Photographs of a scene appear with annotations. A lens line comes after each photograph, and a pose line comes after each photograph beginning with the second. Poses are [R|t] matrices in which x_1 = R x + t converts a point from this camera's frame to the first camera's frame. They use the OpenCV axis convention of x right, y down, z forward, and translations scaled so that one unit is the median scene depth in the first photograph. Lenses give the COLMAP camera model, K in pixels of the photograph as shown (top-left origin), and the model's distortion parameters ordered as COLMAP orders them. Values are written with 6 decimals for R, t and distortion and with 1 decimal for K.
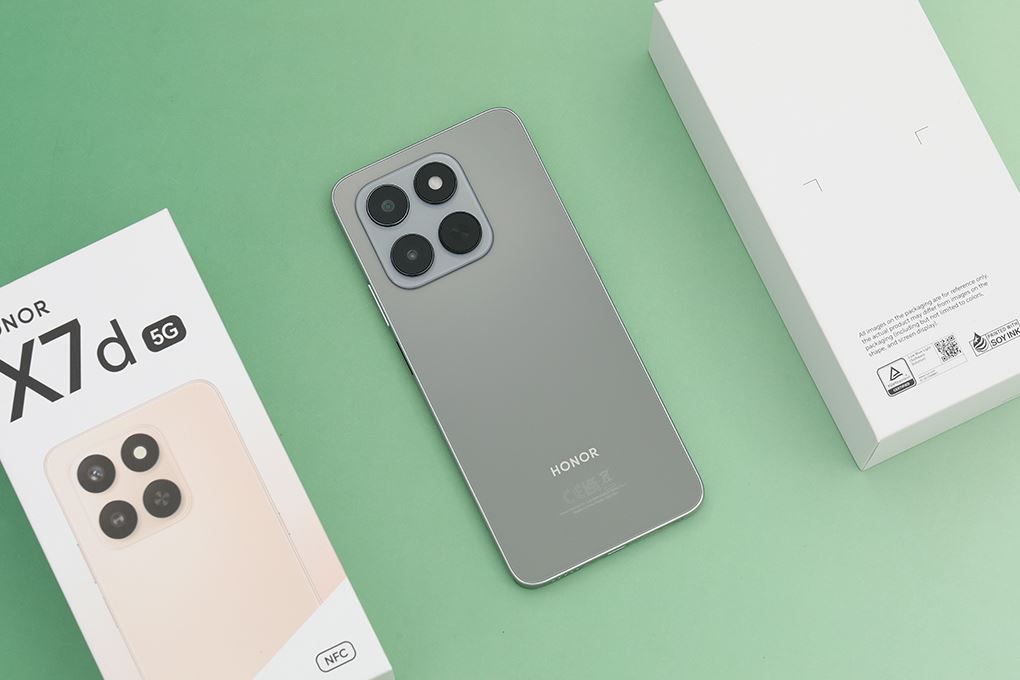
lens RADIAL K [[2994.8, 0, 508.7], [0, 2994.8, 336.0], [0, 0, 1]] dist [0.143056, 0.000000]
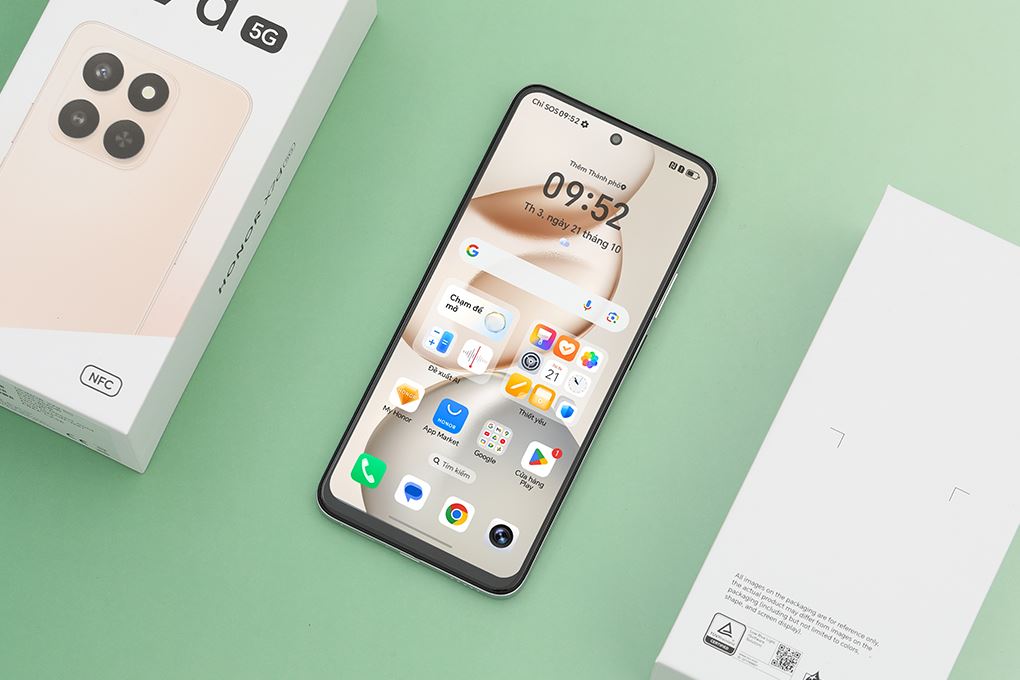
lens RADIAL K [[2994.8, 0, 507.4], [0, 2994.8, 343.6], [0, 0, 1]] dist [0.143056, 0.000000]
pose [[0.602027, 0.798475, 0.001521, 0.019208], [-0.798342, 0.601959, -0.017202, 0.028684], [-0.014651, 0.009142, 0.999851, 0.102051]]
